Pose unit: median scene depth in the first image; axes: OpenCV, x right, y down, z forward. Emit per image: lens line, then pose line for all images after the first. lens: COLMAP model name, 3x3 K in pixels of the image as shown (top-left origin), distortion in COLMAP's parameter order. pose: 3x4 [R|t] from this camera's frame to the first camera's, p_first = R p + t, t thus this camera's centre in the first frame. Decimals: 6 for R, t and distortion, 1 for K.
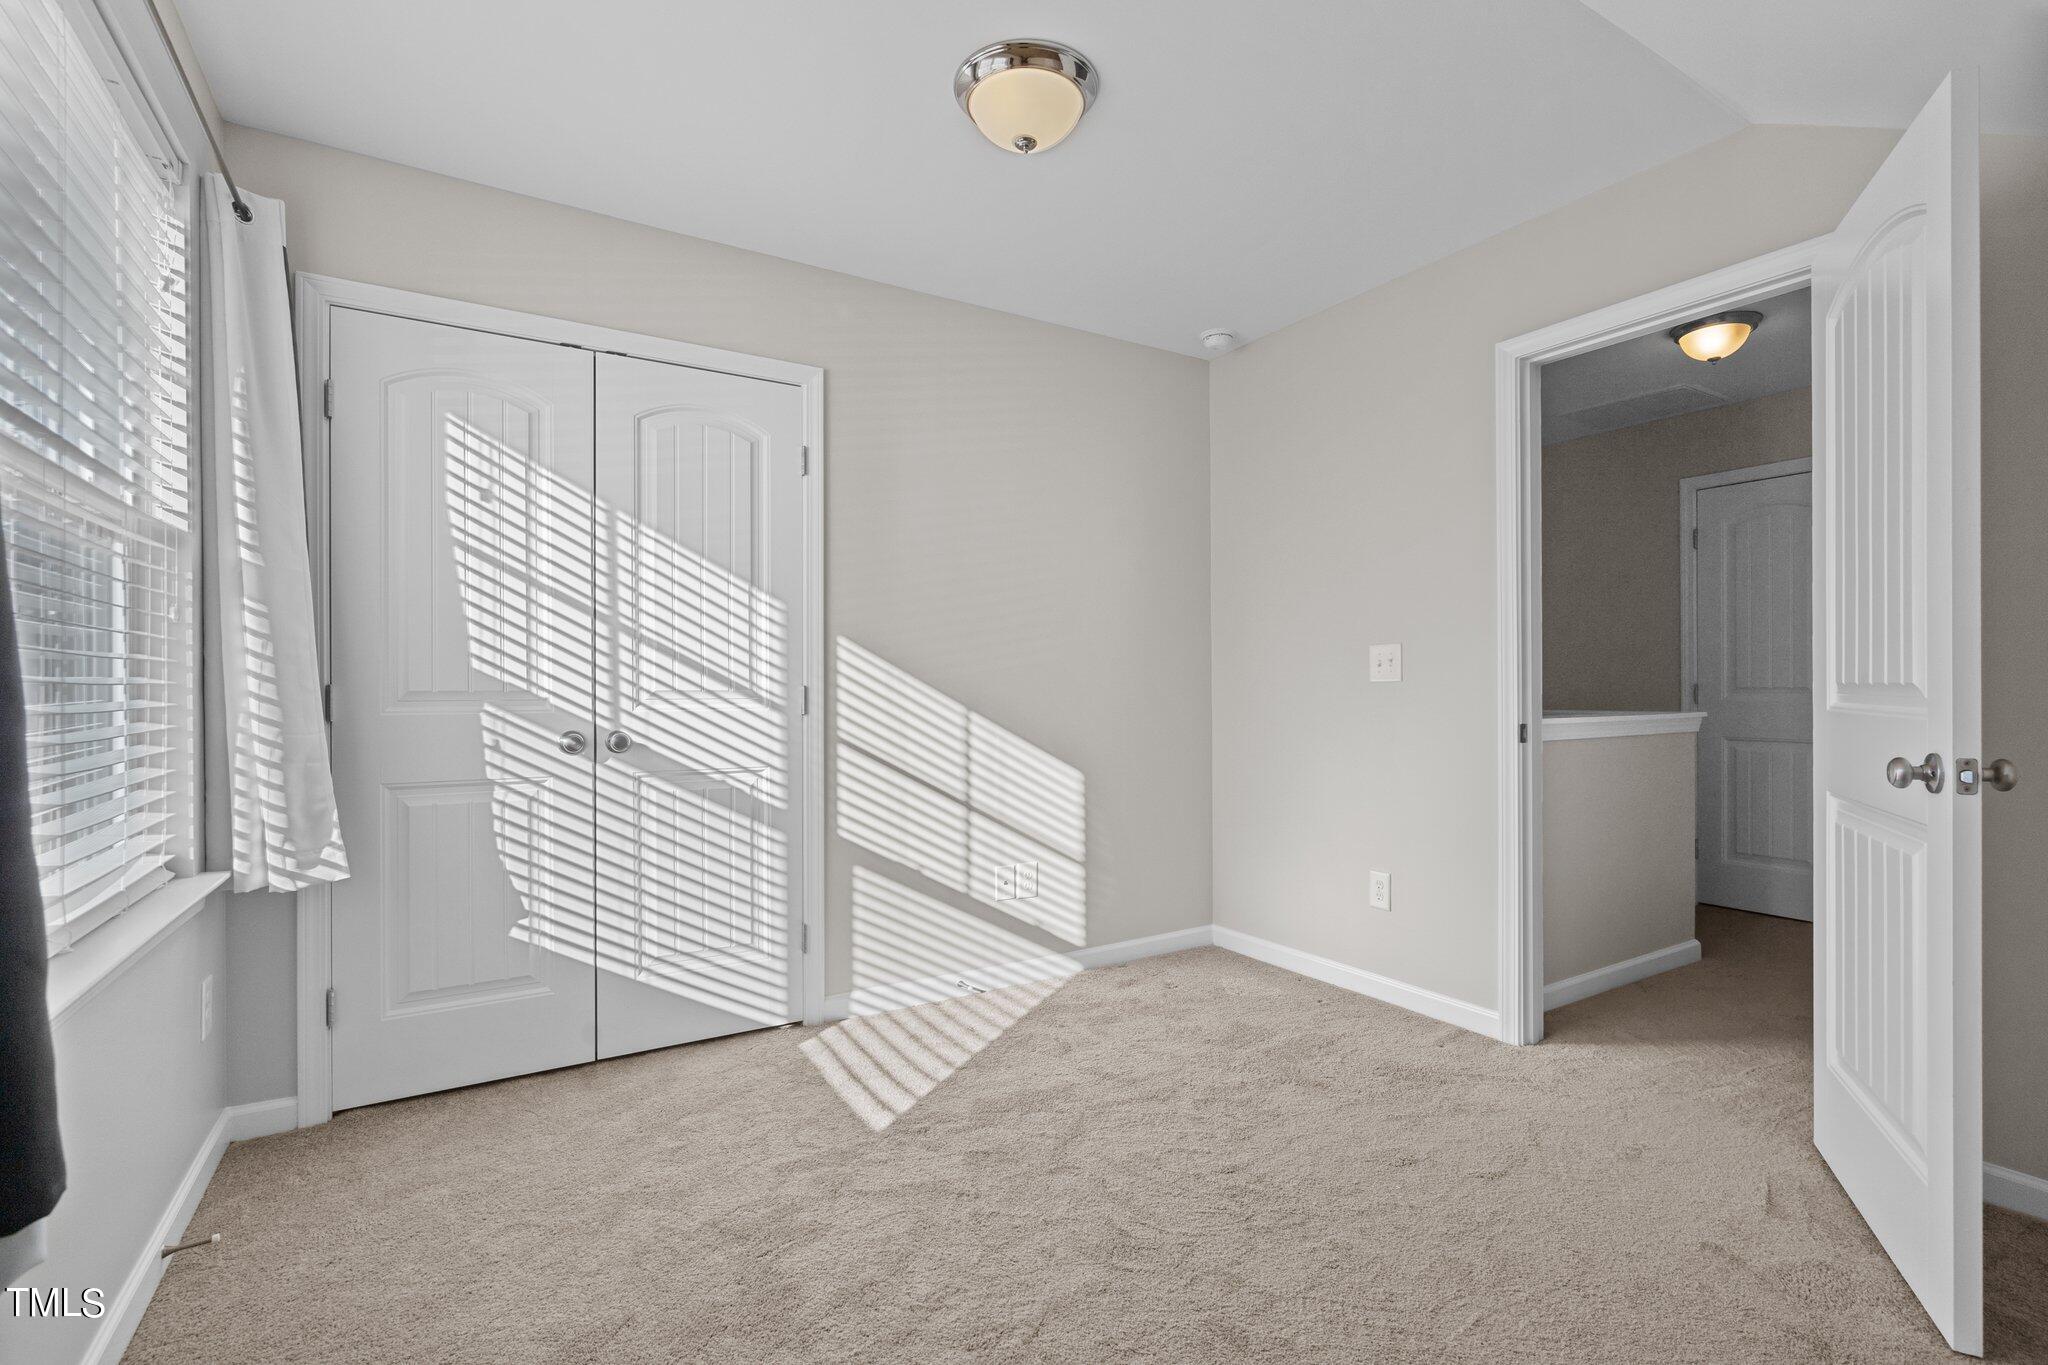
lens RADIAL K [[934.4, 0, 1041.2], [0, 934.4, 692.9], [0, 0, 1]] dist [-0.004743, 0.002484]
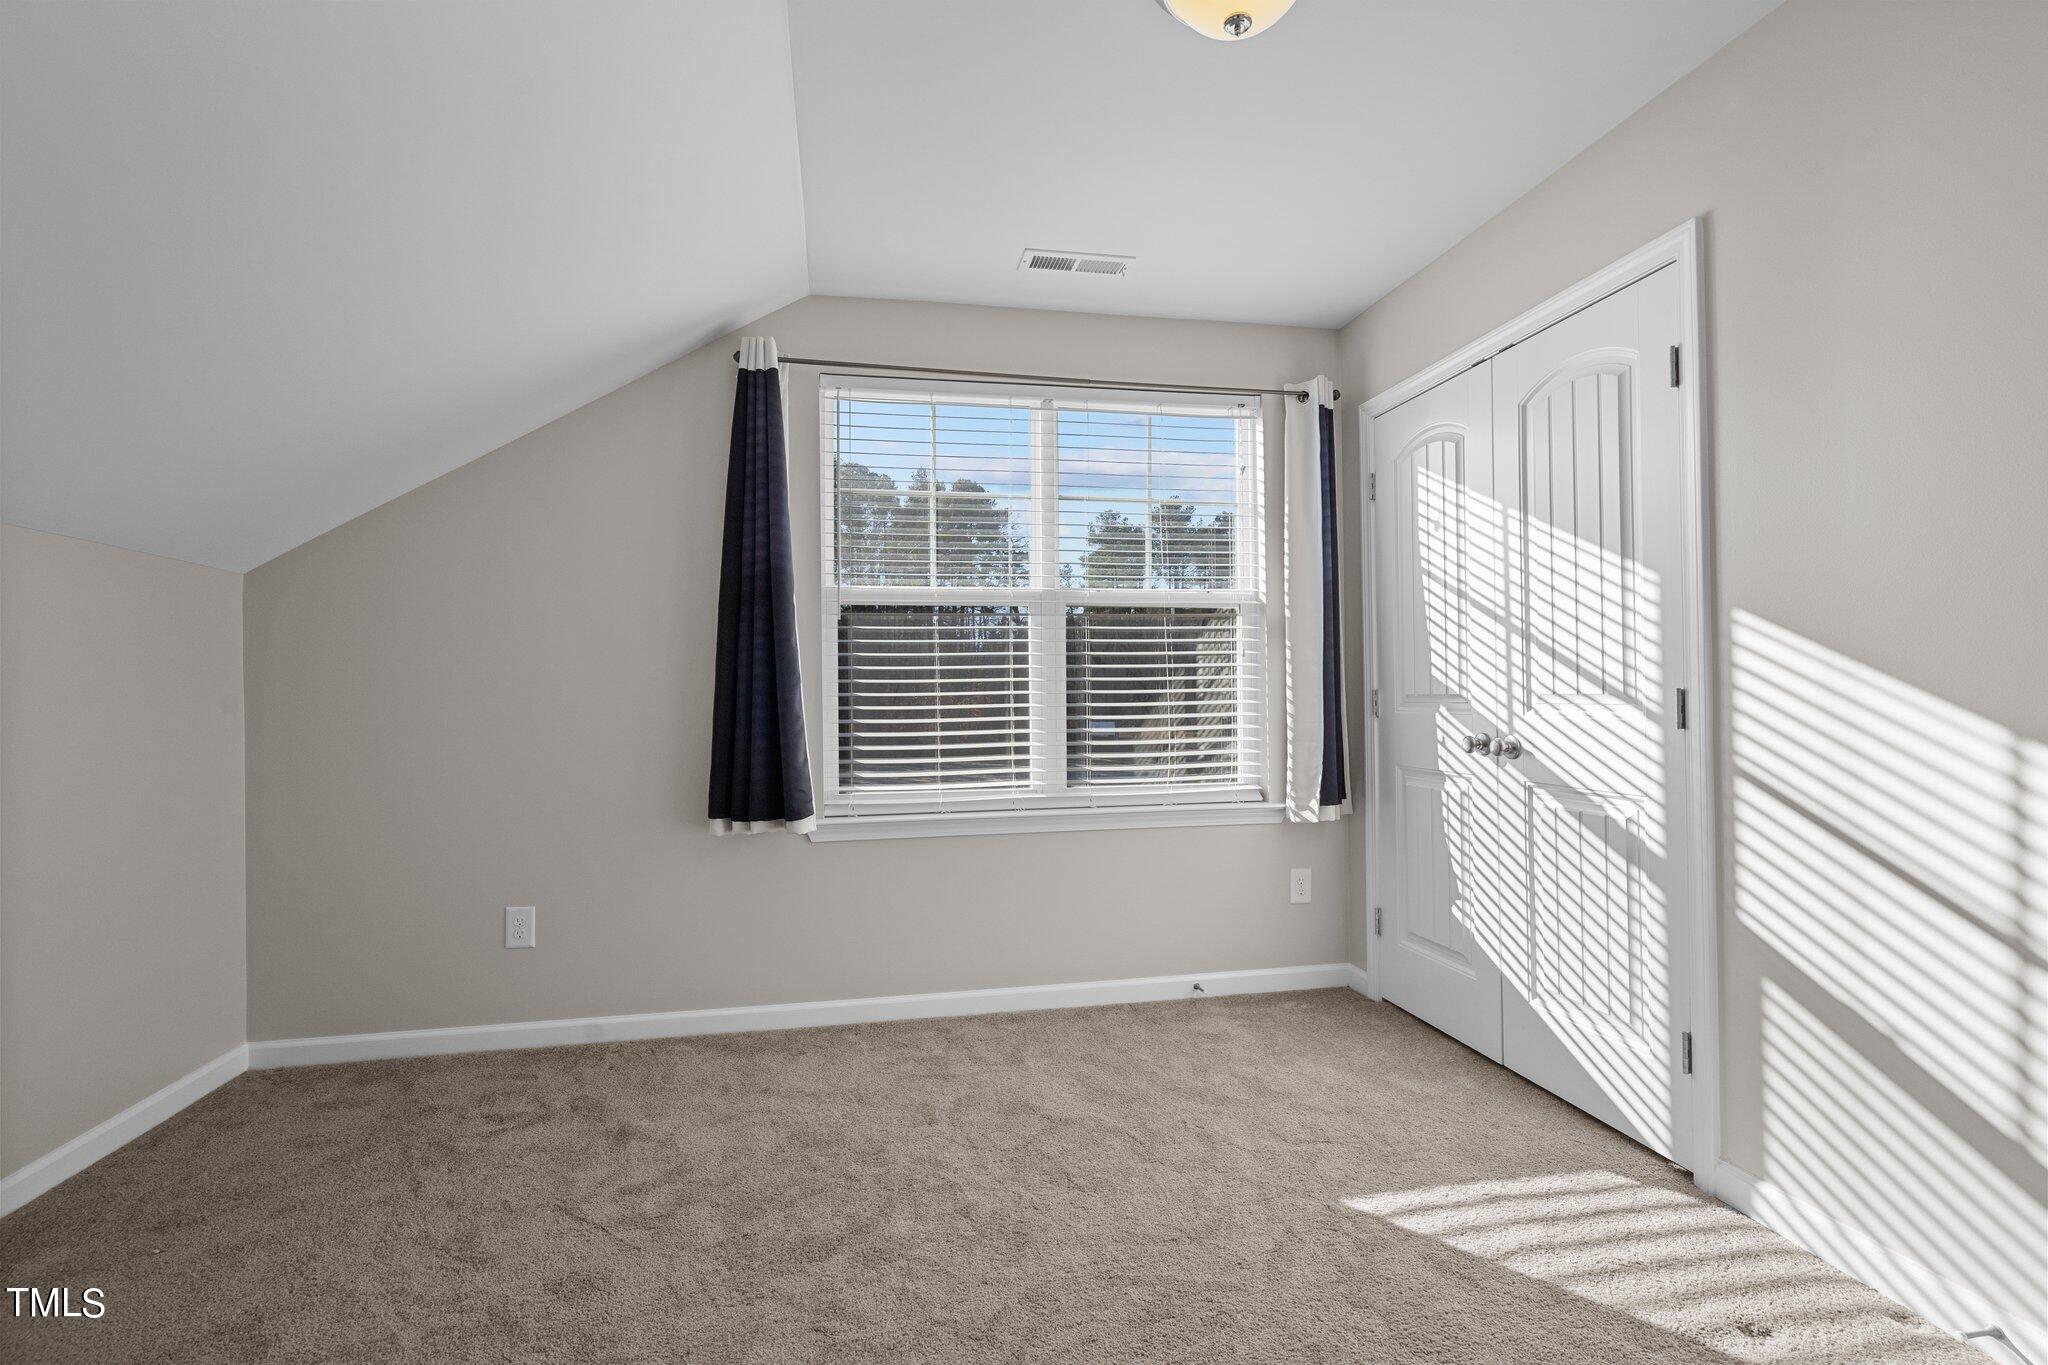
lens RADIAL K [[934.4, 0, 1040.6], [0, 934.4, 680.9], [0, 0, 1]] dist [-0.004743, 0.002484]
pose [[-0.350422, -0.008878, -0.936550, 0.590077], [0.004467, 0.999928, -0.011150, -0.007309], [0.936581, -0.008091, -0.350357, 0.831271]]
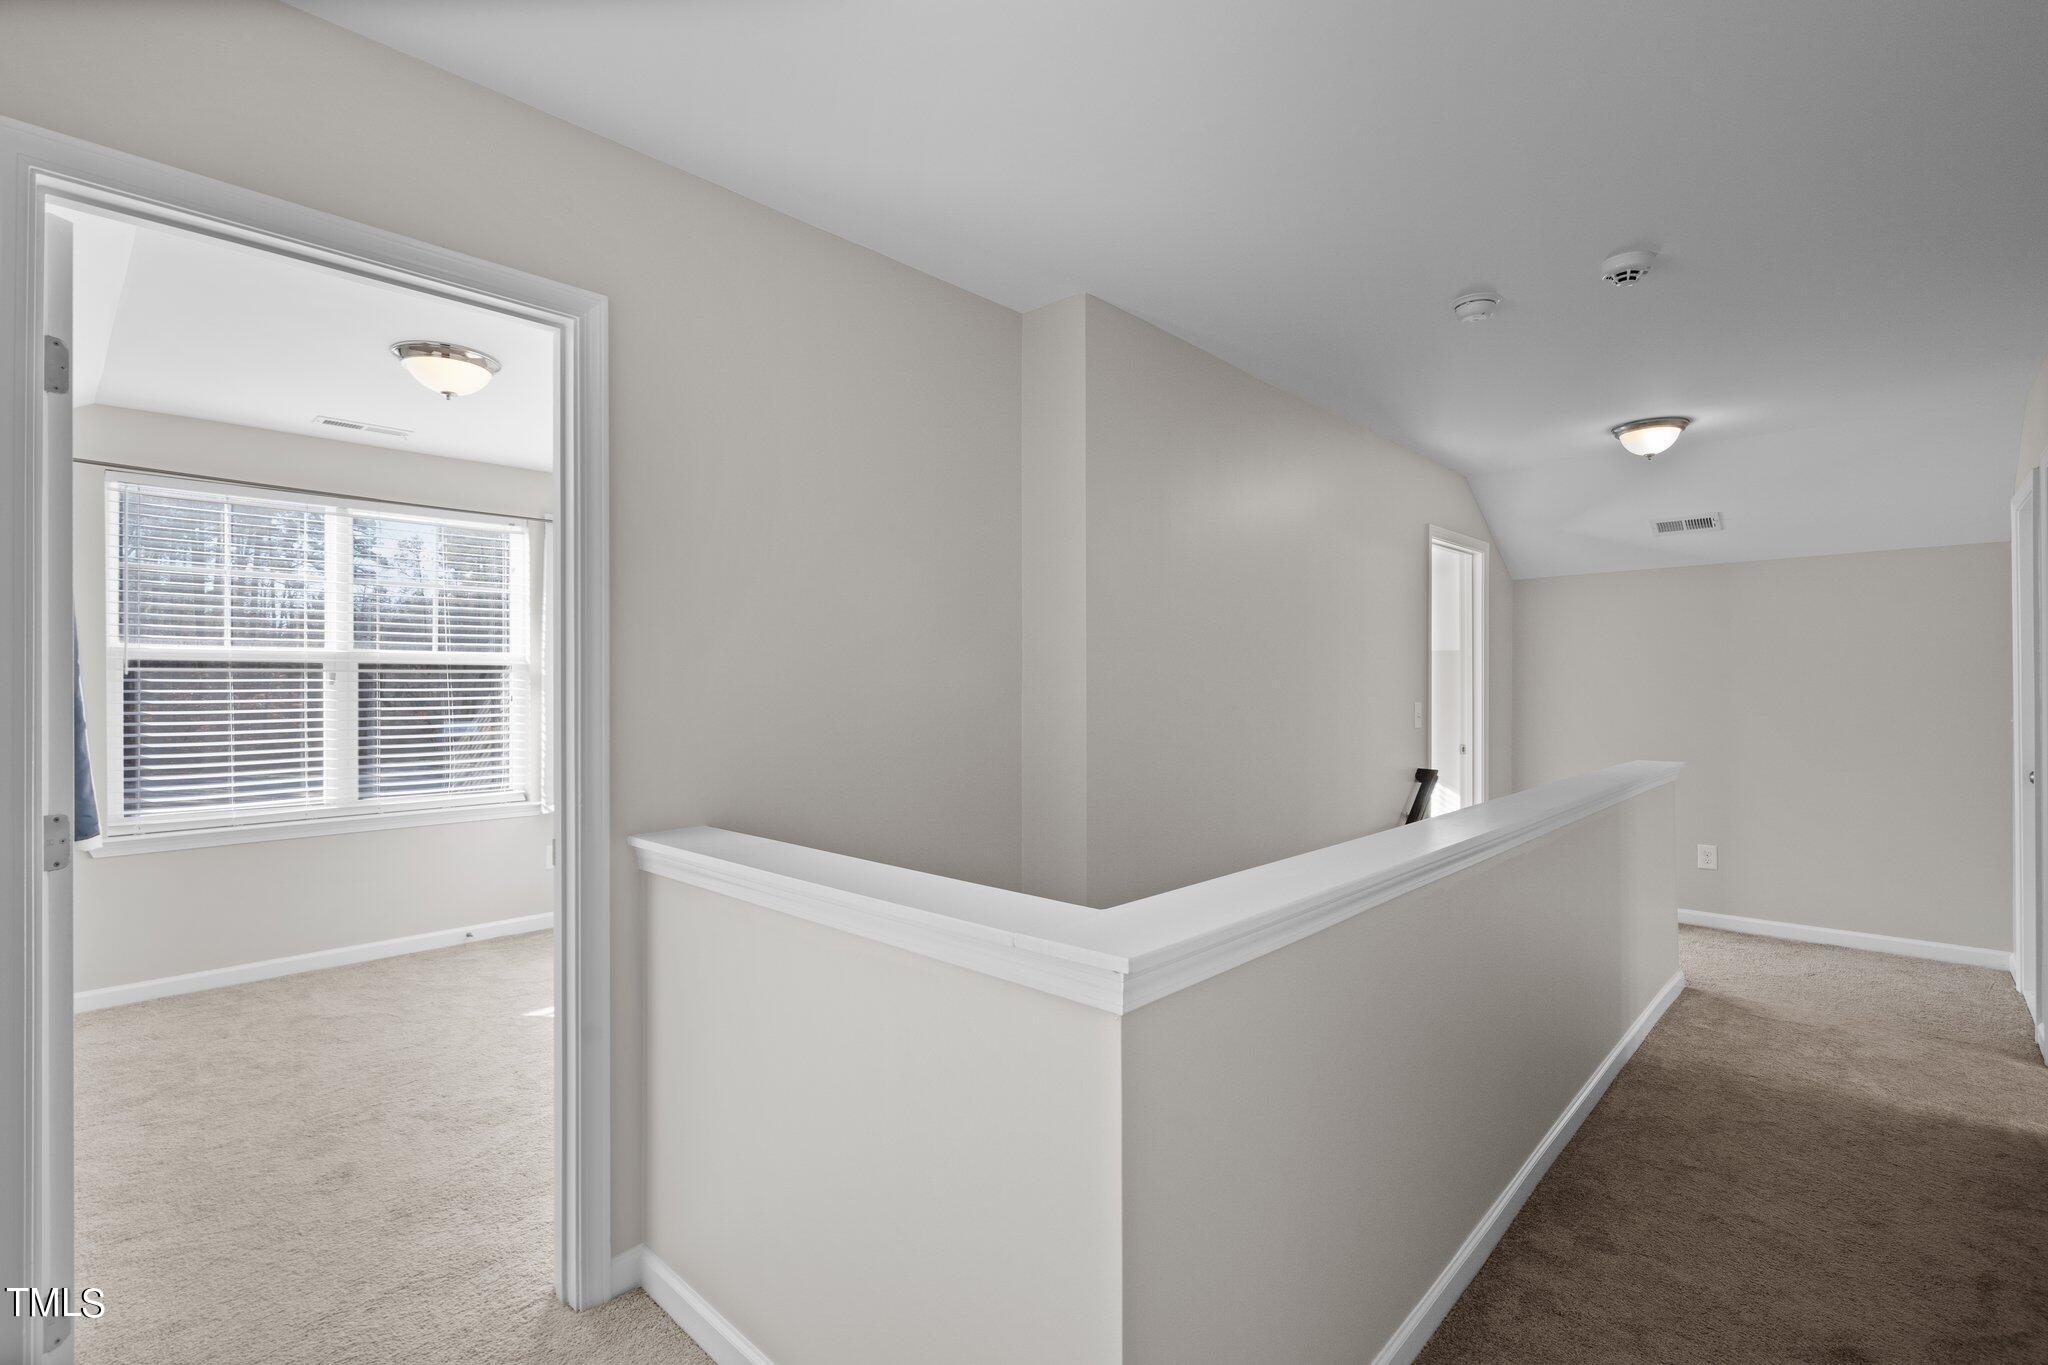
lens RADIAL K [[934.4, 0, 1038.6], [0, 934.4, 681.3], [0, 0, 1]] dist [-0.004743, 0.002484]
pose [[0.255763, -0.005444, -0.966724, 1.286305], [-0.002581, 0.999977, -0.006314, -0.078935], [0.966736, 0.004110, 0.255743, 1.154960]]
